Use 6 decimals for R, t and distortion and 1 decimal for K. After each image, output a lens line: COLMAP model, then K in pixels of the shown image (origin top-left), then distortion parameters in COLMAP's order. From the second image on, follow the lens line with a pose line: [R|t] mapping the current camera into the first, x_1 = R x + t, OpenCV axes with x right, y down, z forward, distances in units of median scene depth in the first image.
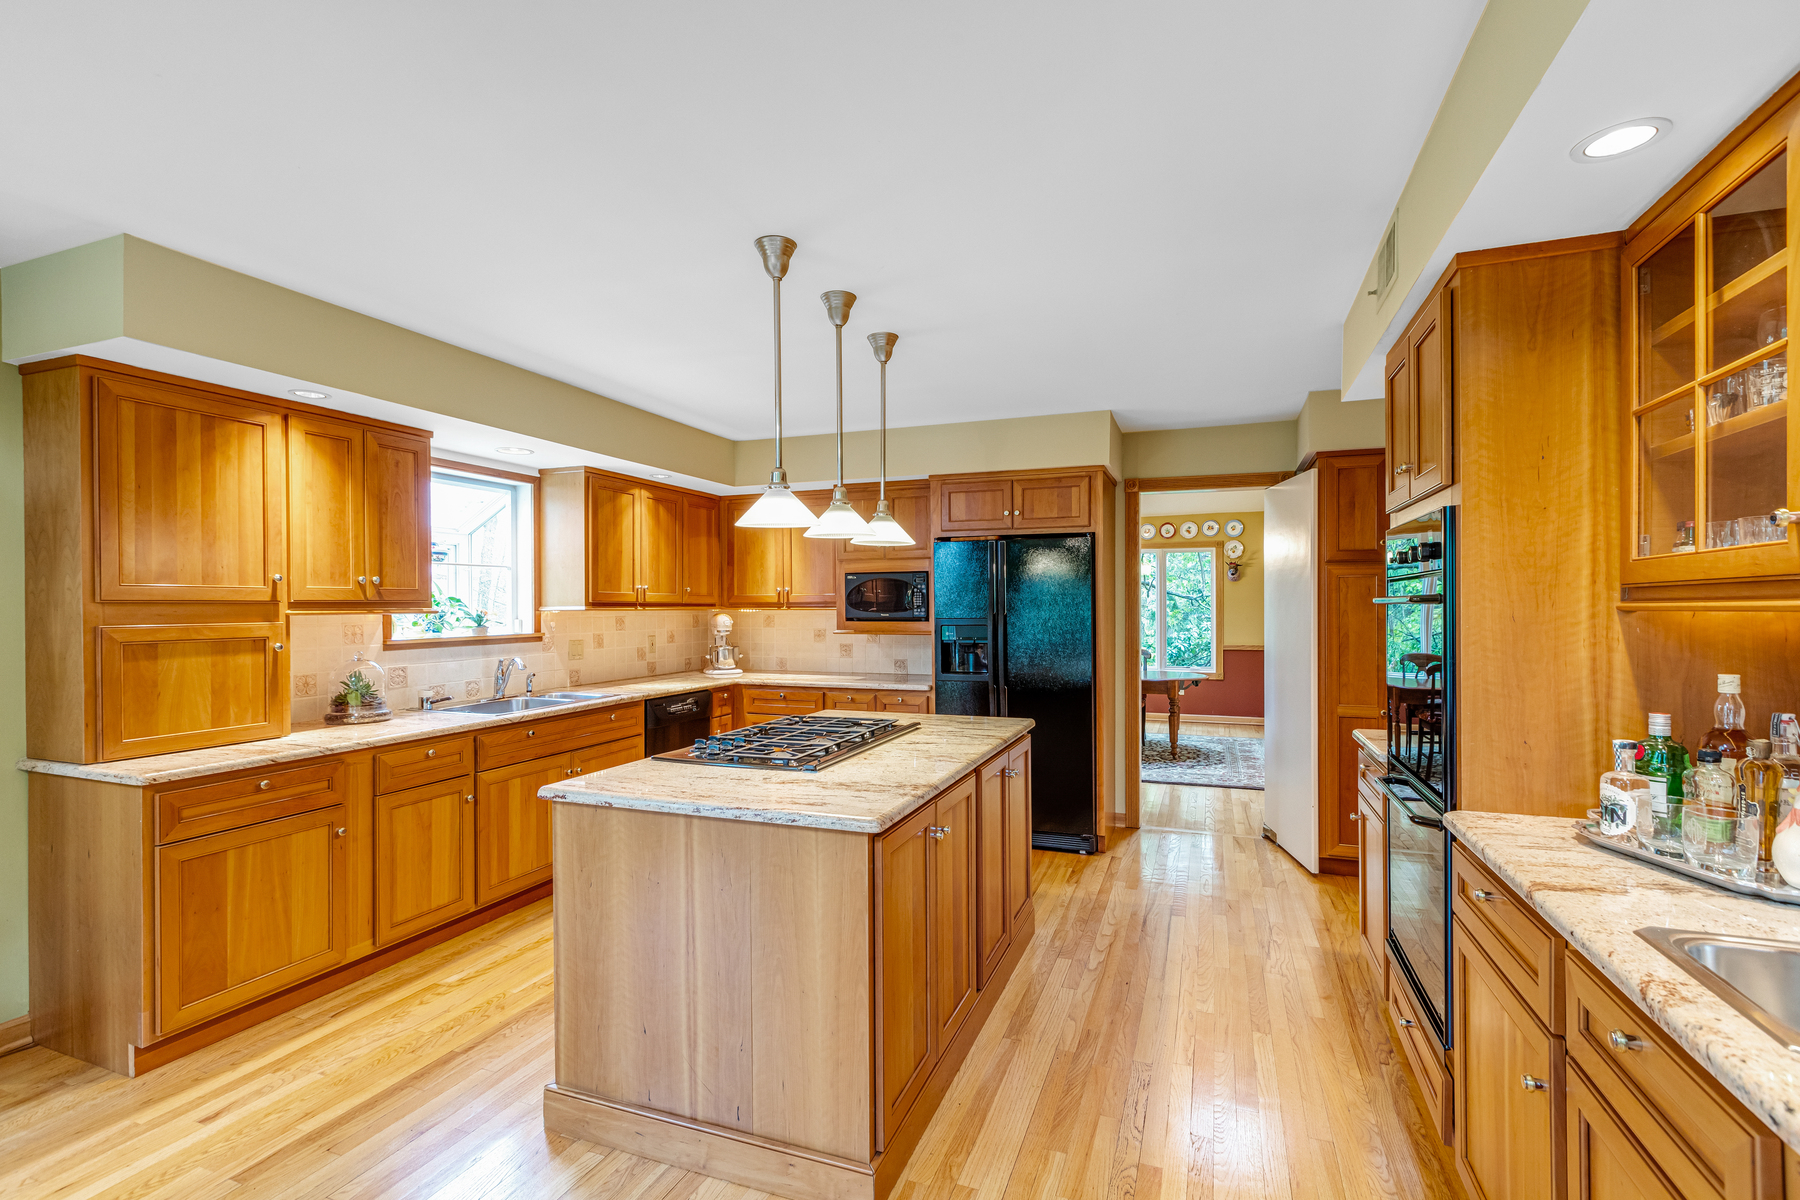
lens RADIAL K [[820.4, 0, 902.4], [0, 820.4, 607.6], [0, 0, 1]] dist [0.015257, 0.000070]
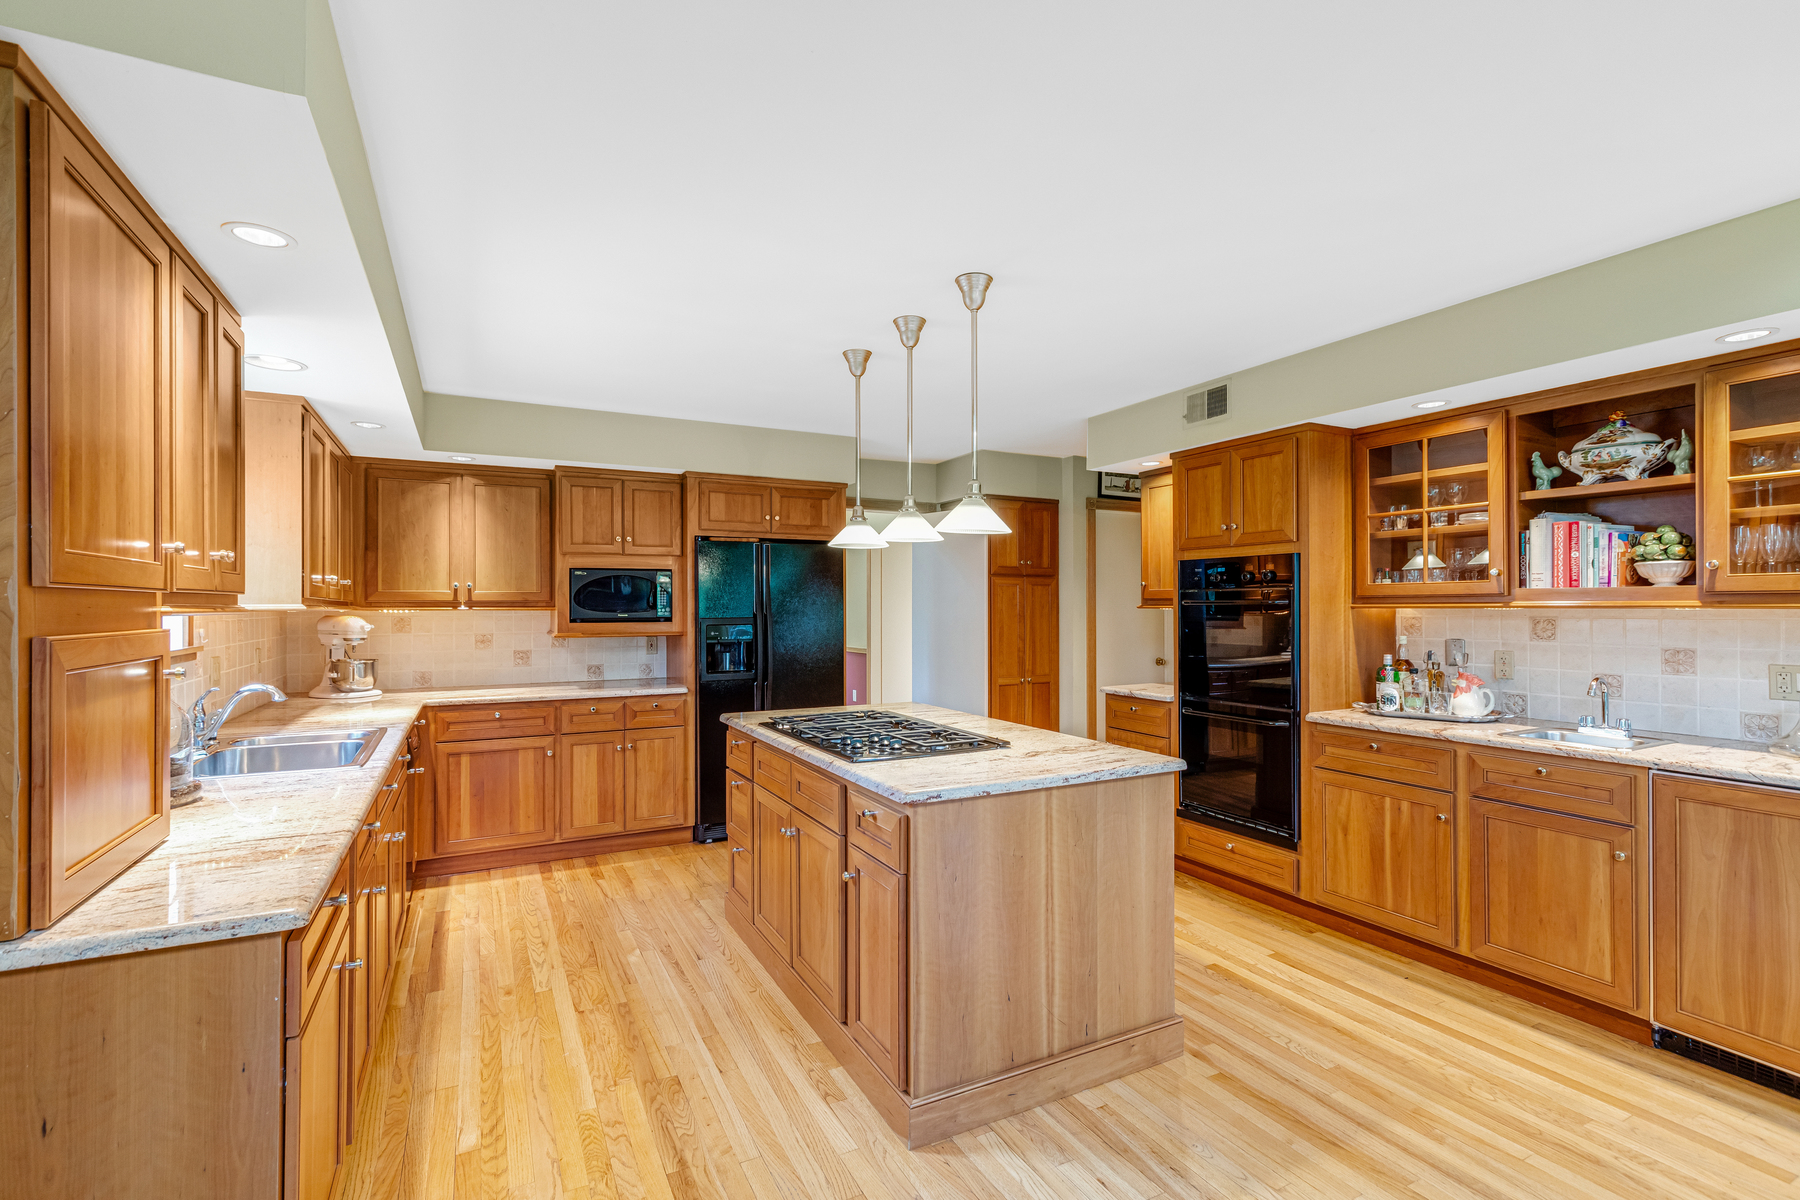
lens RADIAL K [[814.8, 0, 898.2], [0, 814.8, 604.4], [0, 0, 1]] dist [0.014342, -0.000260]
pose [[0.664532, 0.003560, 0.747252, -0.899606], [0.001051, 0.999983, -0.005699, 0.004129], [-0.747259, 0.004573, 0.664517, 0.295566]]
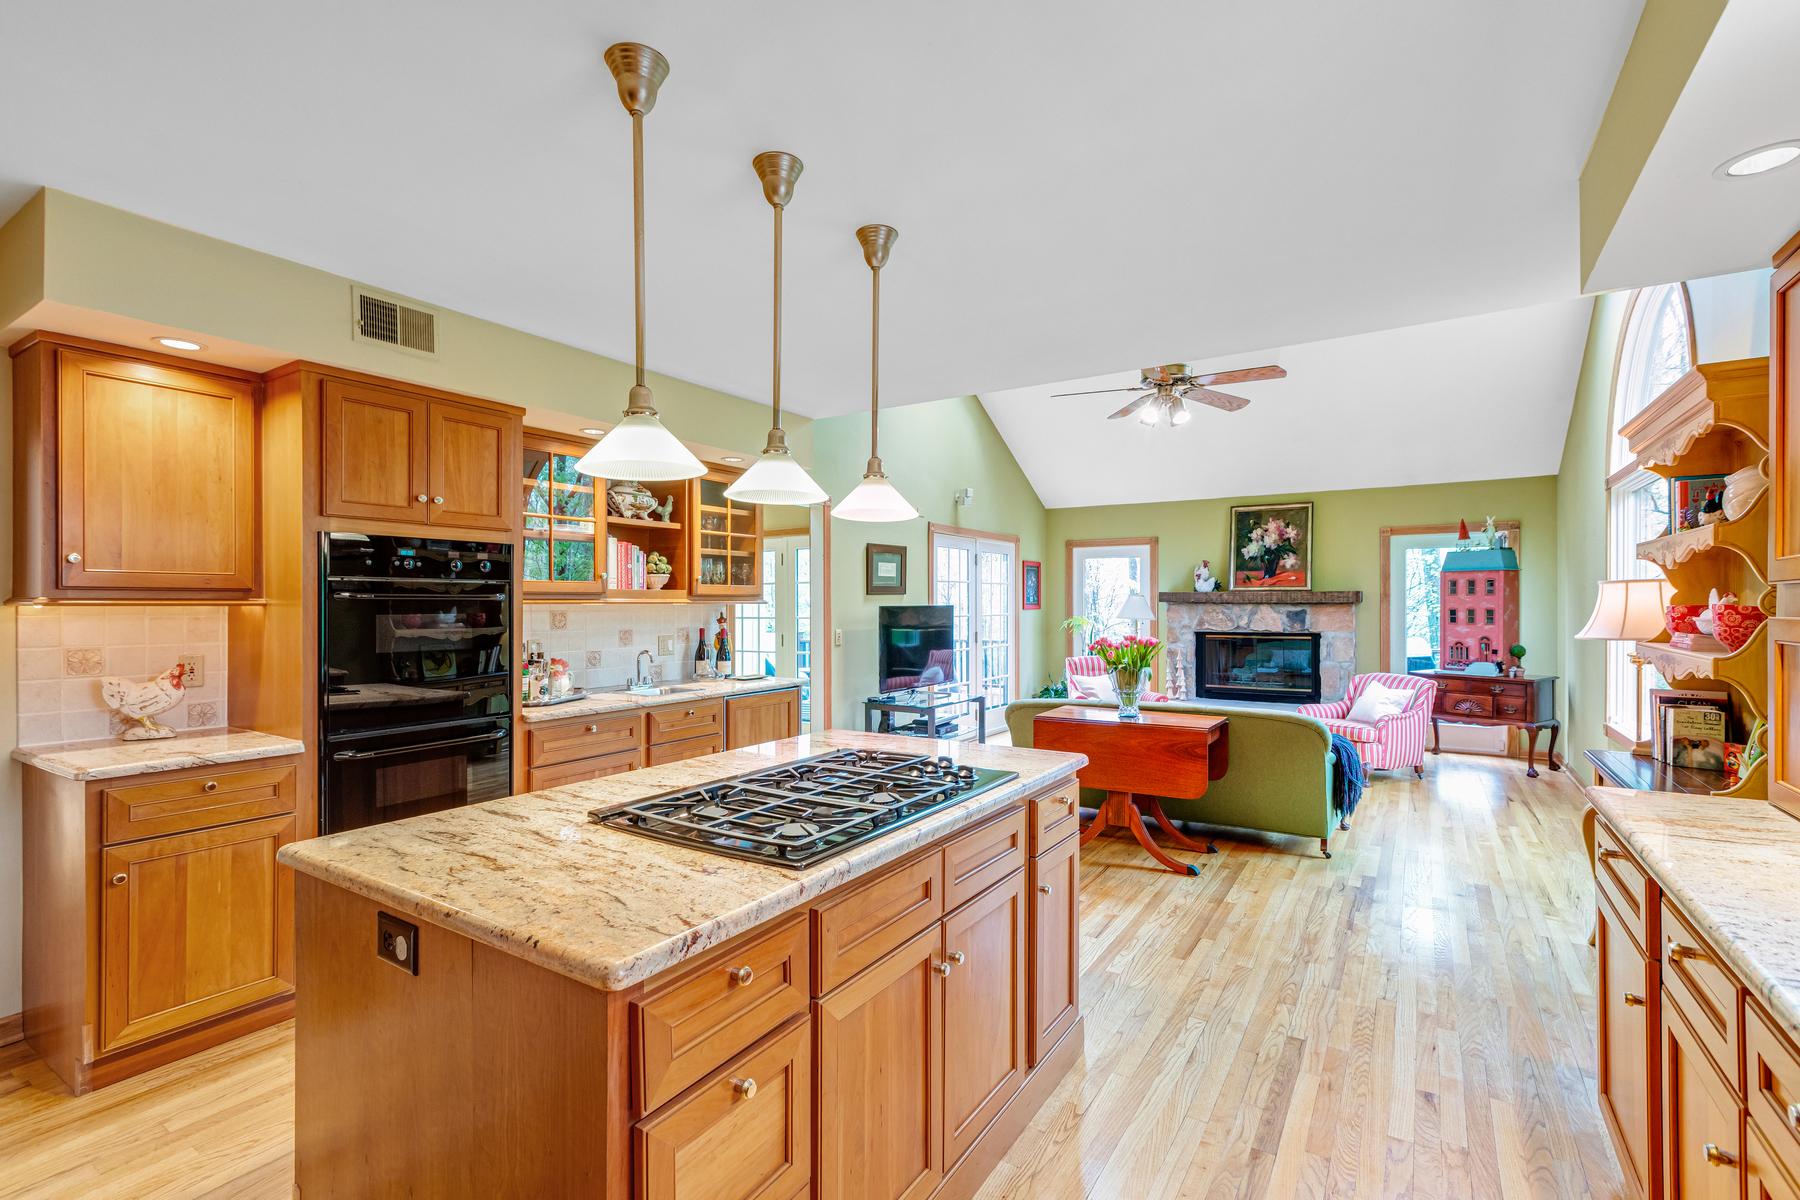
lens RADIAL K [[814.8, 0, 898.2], [0, 814.8, 604.4], [0, 0, 1]] dist [0.014342, -0.000260]
pose [[-0.978557, 0.005028, 0.205914, -0.317961], [0.005430, 0.999984, 0.001390, 0.005479], [-0.205904, 0.002478, -0.978569, 1.715410]]
